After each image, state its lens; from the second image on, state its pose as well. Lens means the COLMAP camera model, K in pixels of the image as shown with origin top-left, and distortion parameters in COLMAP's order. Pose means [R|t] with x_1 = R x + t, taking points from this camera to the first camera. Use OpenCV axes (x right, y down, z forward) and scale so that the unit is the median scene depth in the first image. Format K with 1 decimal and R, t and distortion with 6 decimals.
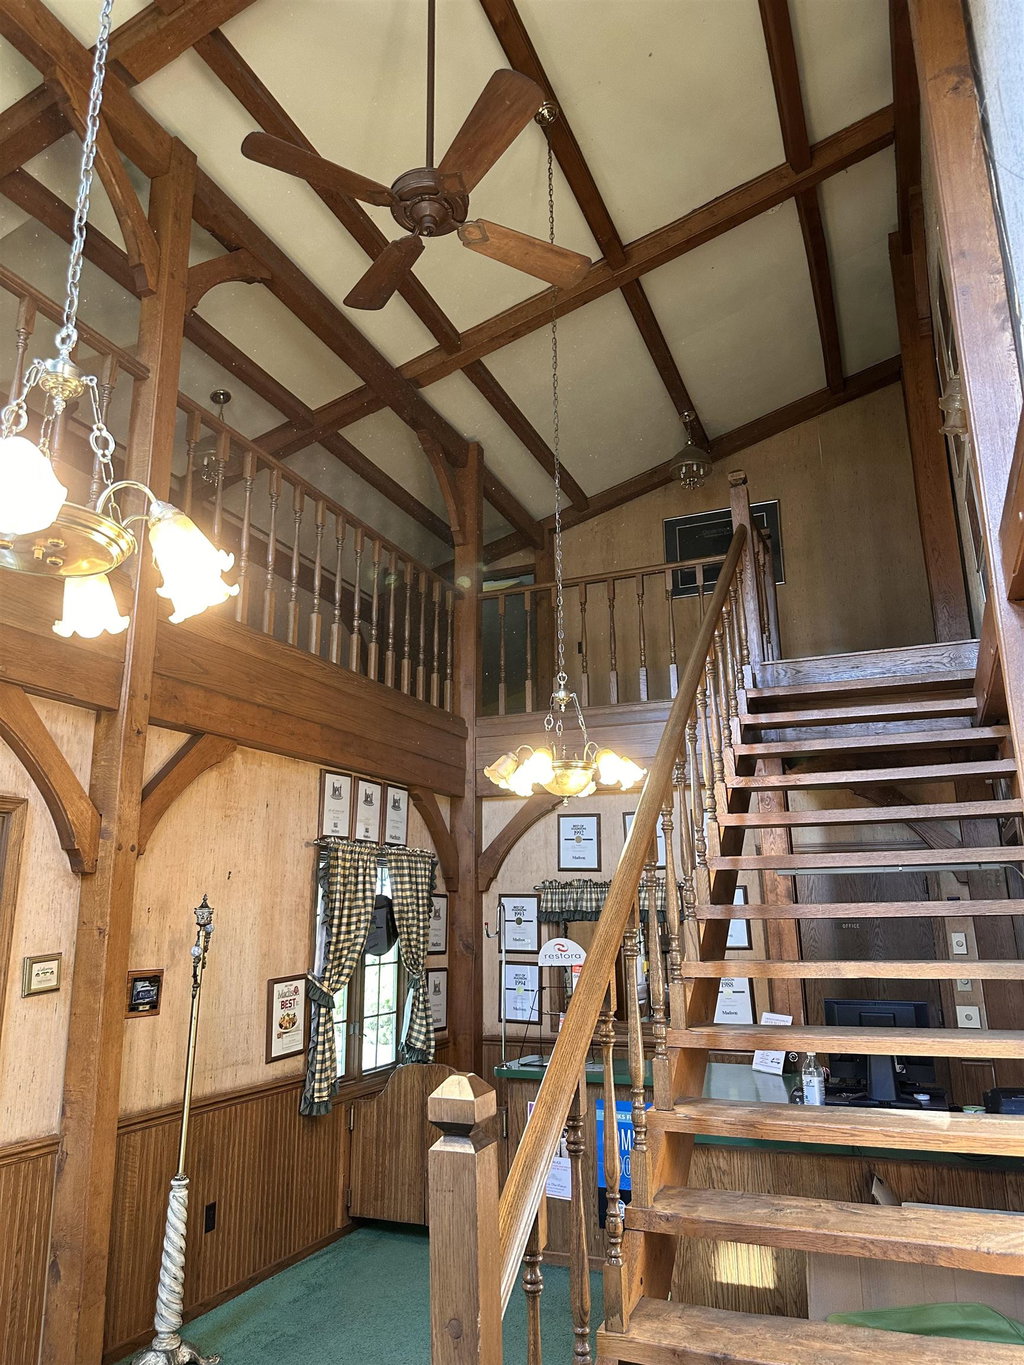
lens RADIAL K [[940.5, 0, 512.0], [0, 940.5, 682.5], [0, 0, 1]] dist [0.070238, -0.086285]
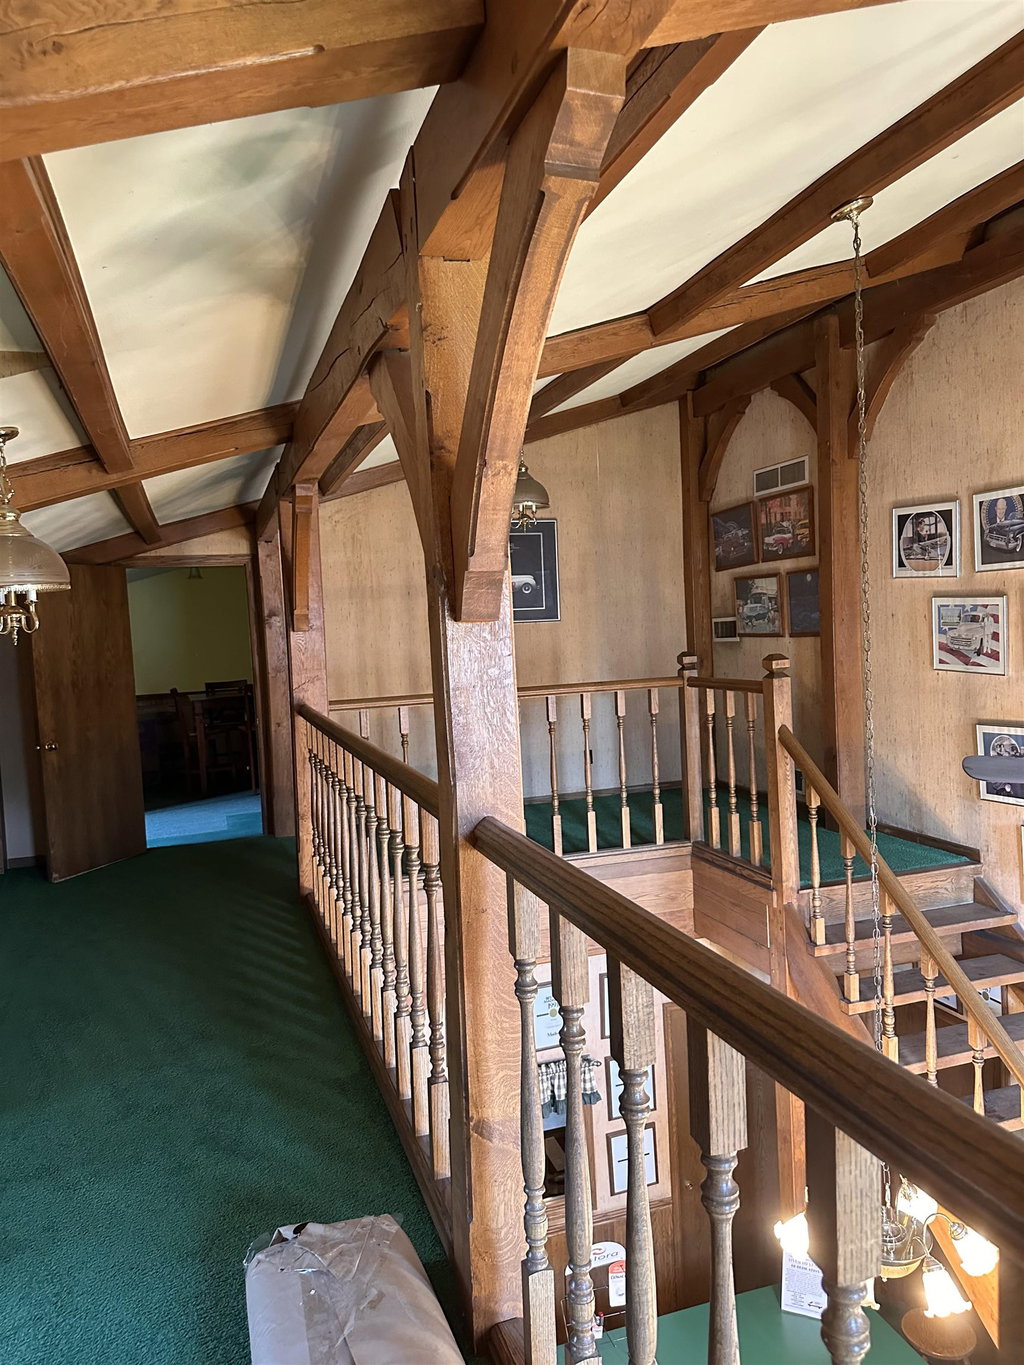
lens RADIAL K [[940.5, 0, 512.0], [0, 940.5, 682.5], [0, 0, 1]] dist [0.070238, -0.086285]
pose [[0.748295, -0.061774, 0.660483, -0.337274], [-0.125979, 0.964302, 0.232918, -0.249079], [-0.651294, -0.257499, 0.713800, 0.376031]]
